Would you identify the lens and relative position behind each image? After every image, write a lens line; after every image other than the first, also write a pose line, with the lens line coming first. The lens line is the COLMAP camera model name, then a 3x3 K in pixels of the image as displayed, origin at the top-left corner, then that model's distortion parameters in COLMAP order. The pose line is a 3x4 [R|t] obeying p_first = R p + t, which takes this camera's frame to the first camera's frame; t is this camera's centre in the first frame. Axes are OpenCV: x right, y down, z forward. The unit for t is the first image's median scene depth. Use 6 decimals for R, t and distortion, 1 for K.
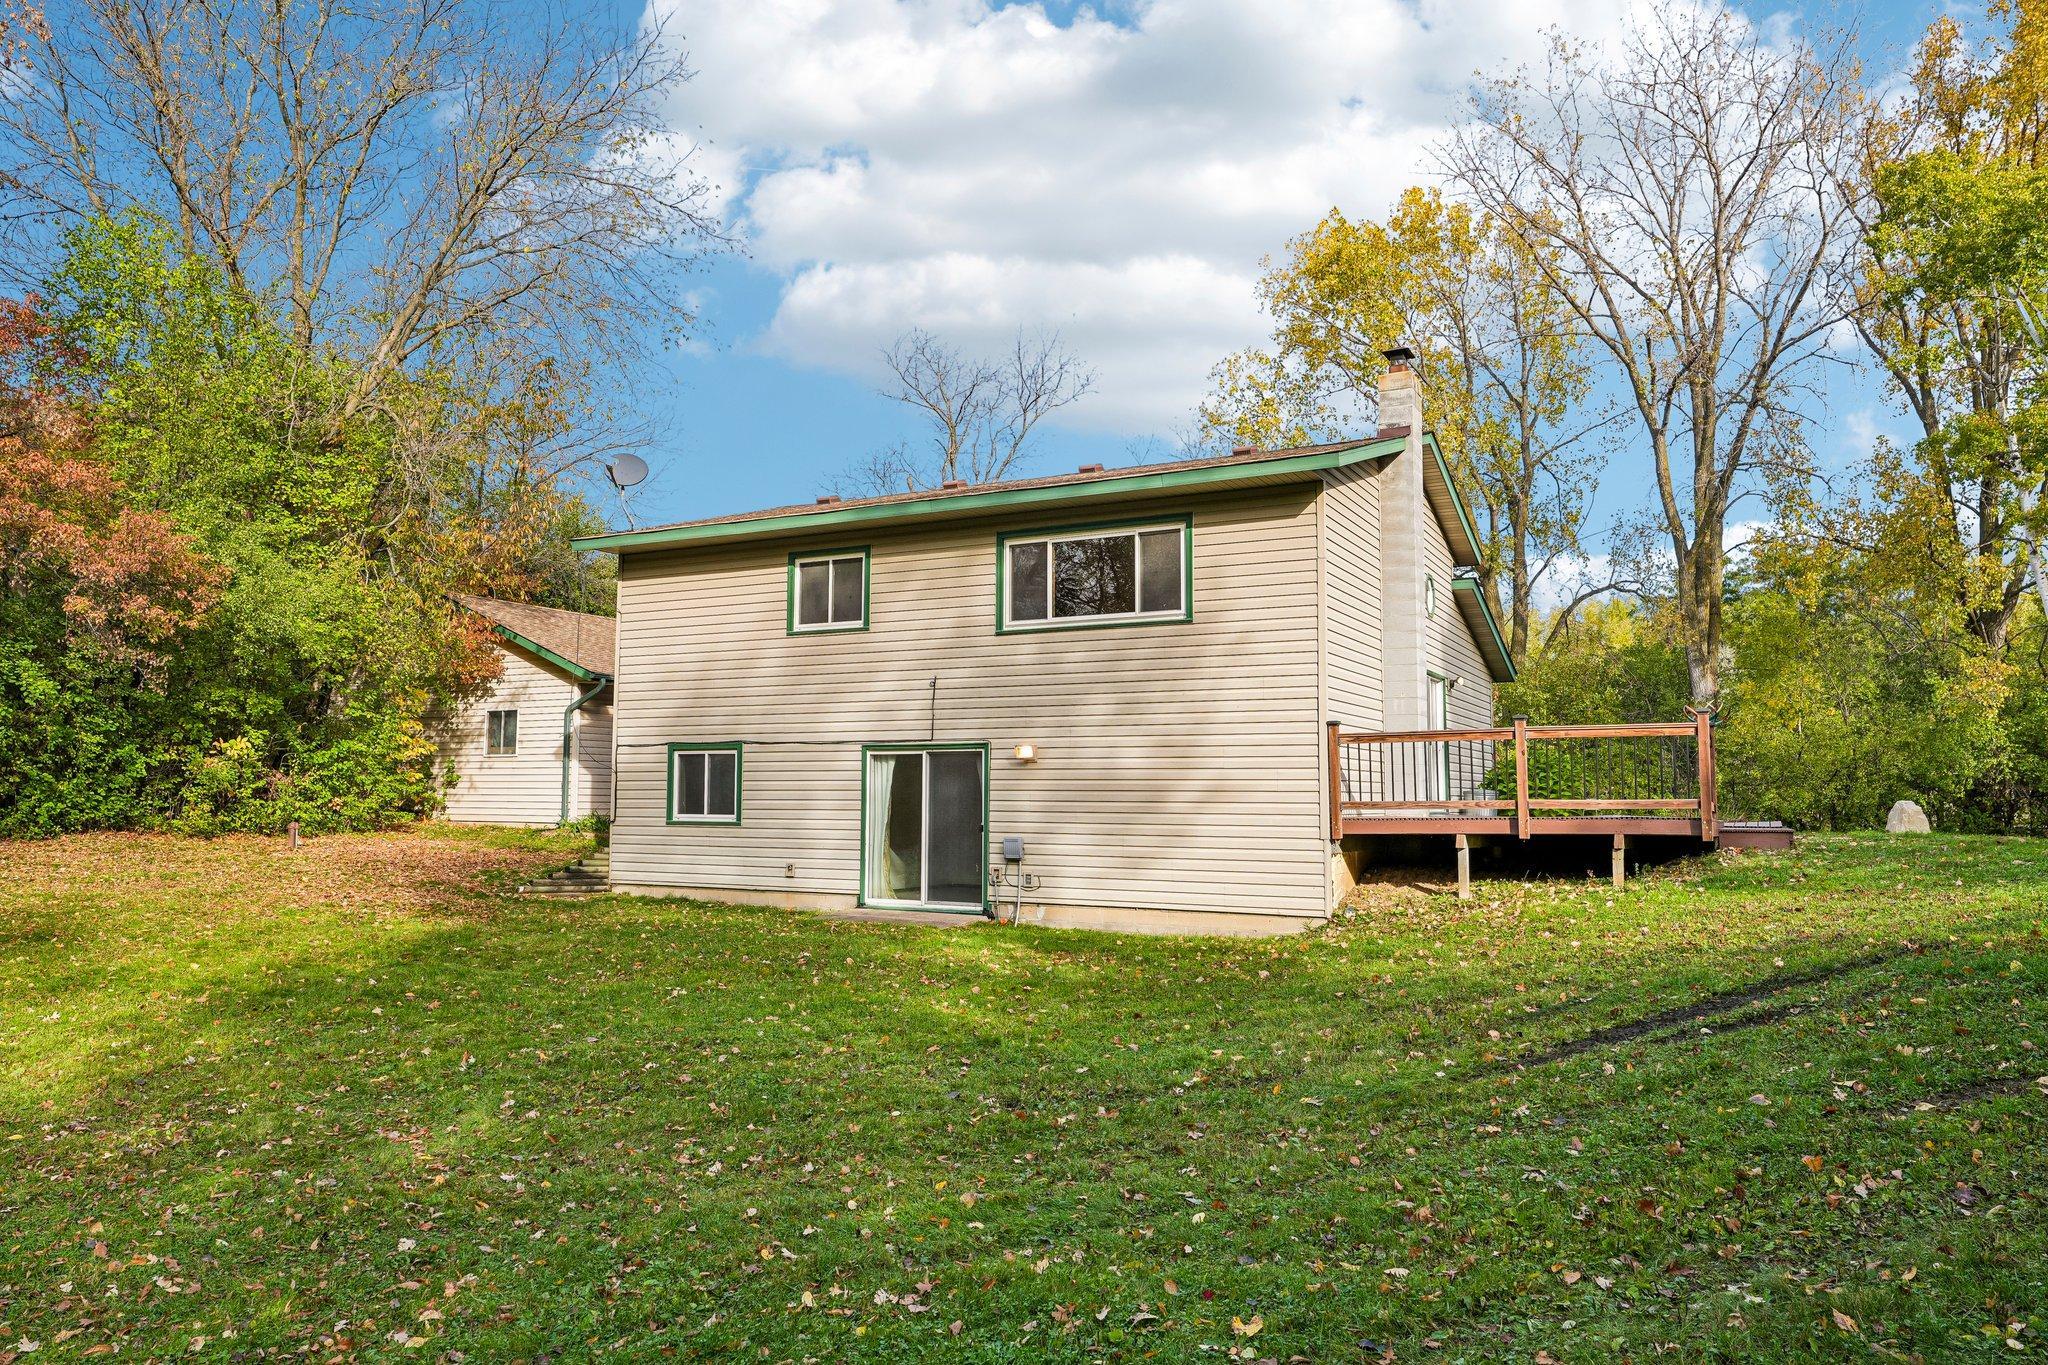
lens RADIAL K [[1340.8, 0, 1039.3], [0, 1340.8, 687.3], [0, 0, 1]] dist [0.002709, 0.001838]
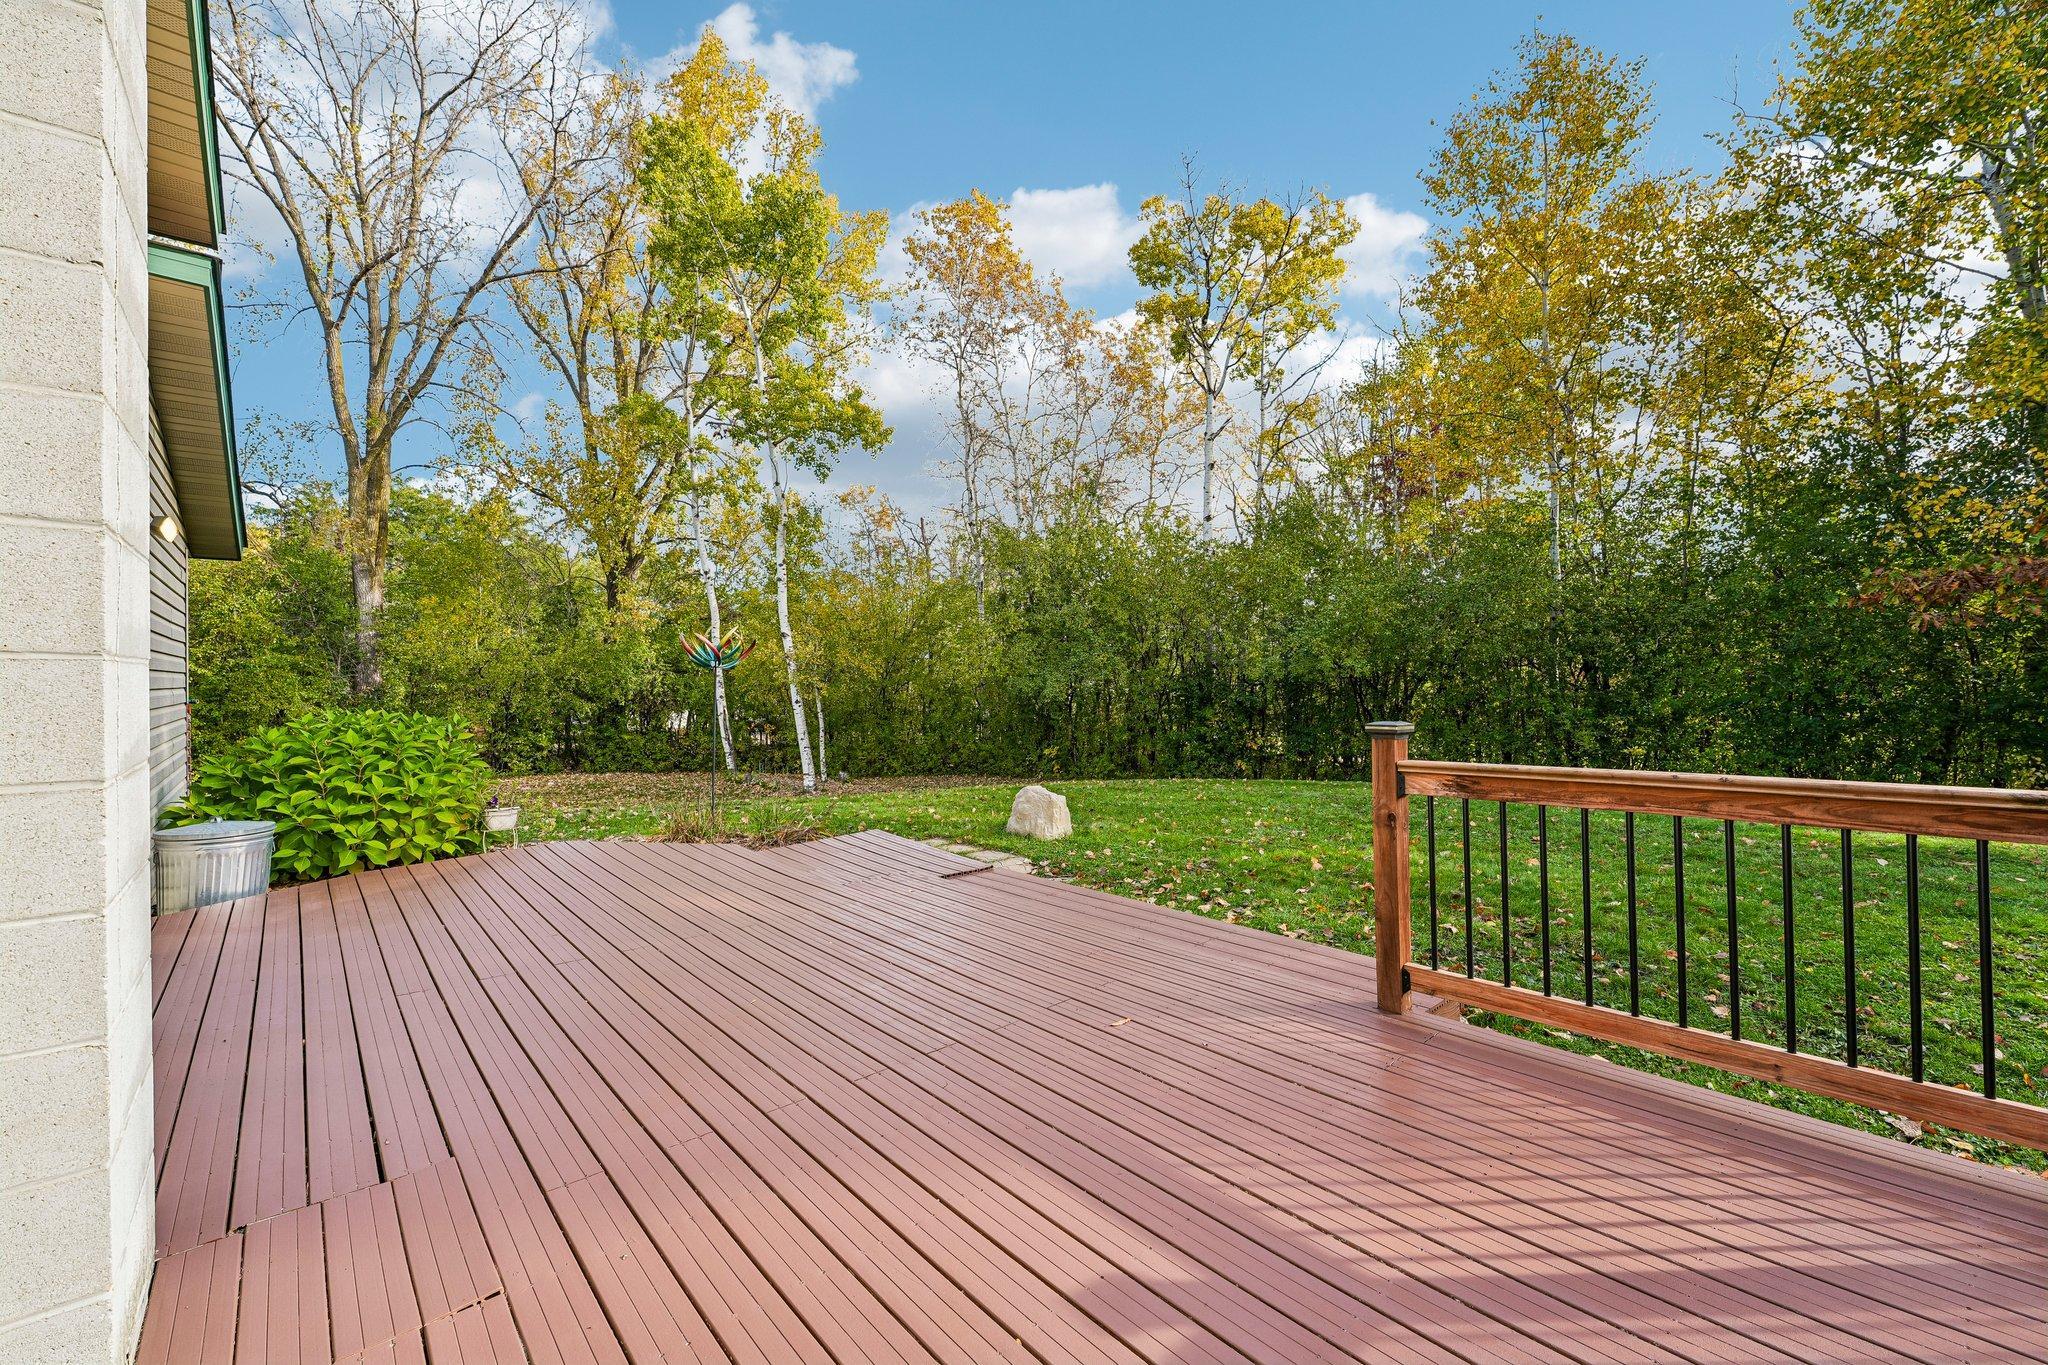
lens RADIAL K [[827.0, 0, 1041.6], [0, 827.0, 681.2], [0, 0, 1]] dist [-0.000940, 0.000036]
pose [[0.344144, -0.005884, 0.938899, 0.235613], [-0.072426, 0.996835, 0.032794, 0.013657], [-0.936119, -0.079286, 0.342628, 0.862838]]
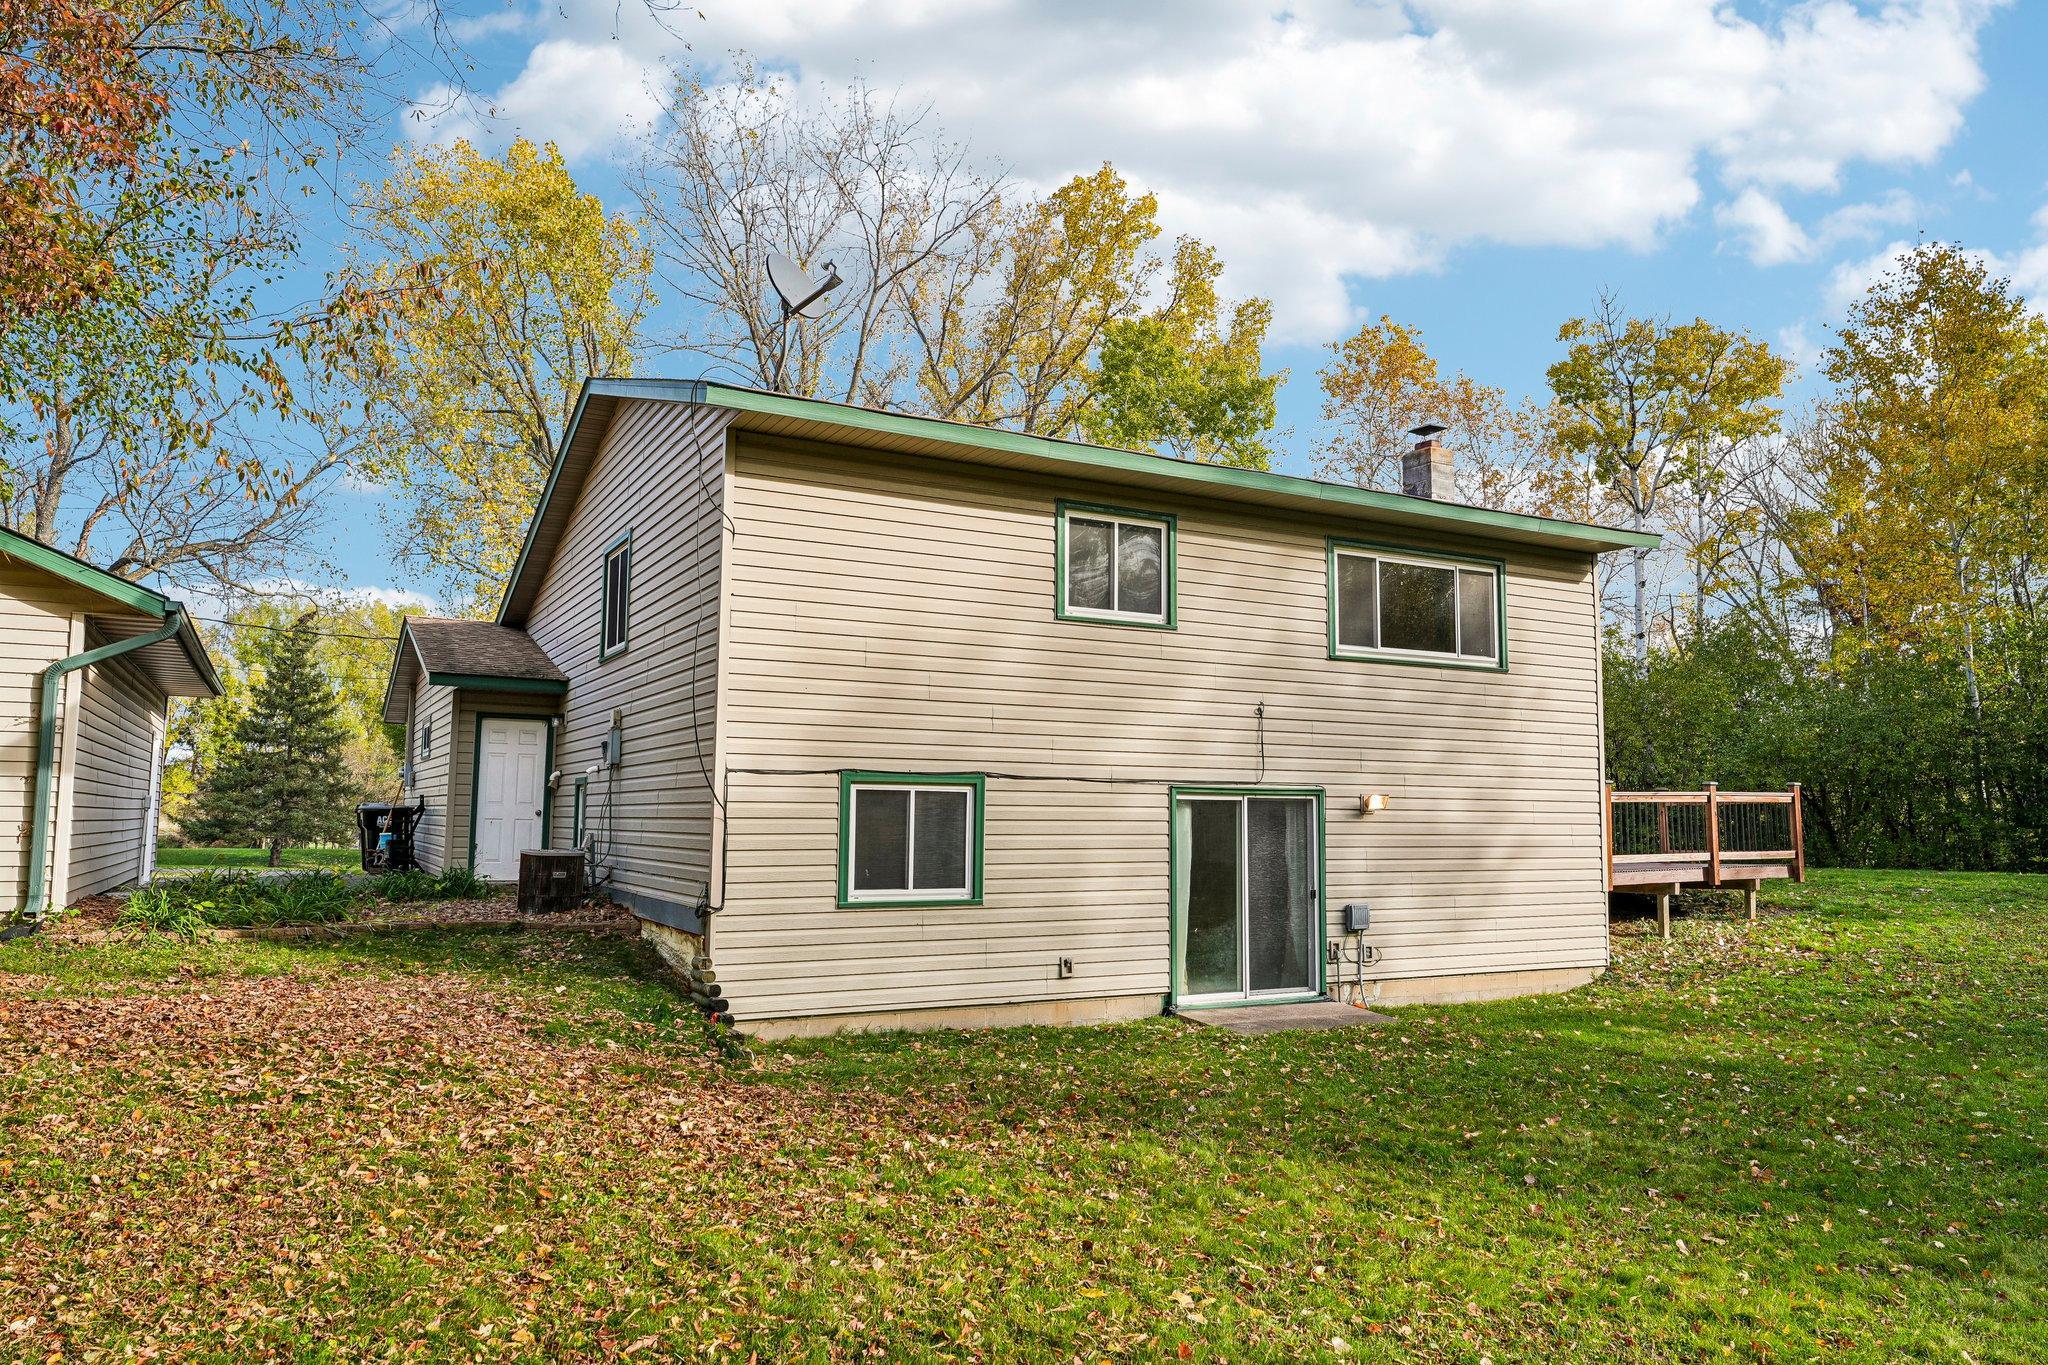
lens RADIAL K [[1340.8, 0, 1039.3], [0, 1340.8, 687.3], [0, 0, 1]] dist [0.002709, 0.001838]
pose [[0.564153, 0.079244, 0.821859, -0.776575], [-0.073207, 0.996264, -0.045808, 0.028125], [-0.822419, -0.034323, 0.567847, 0.646456]]
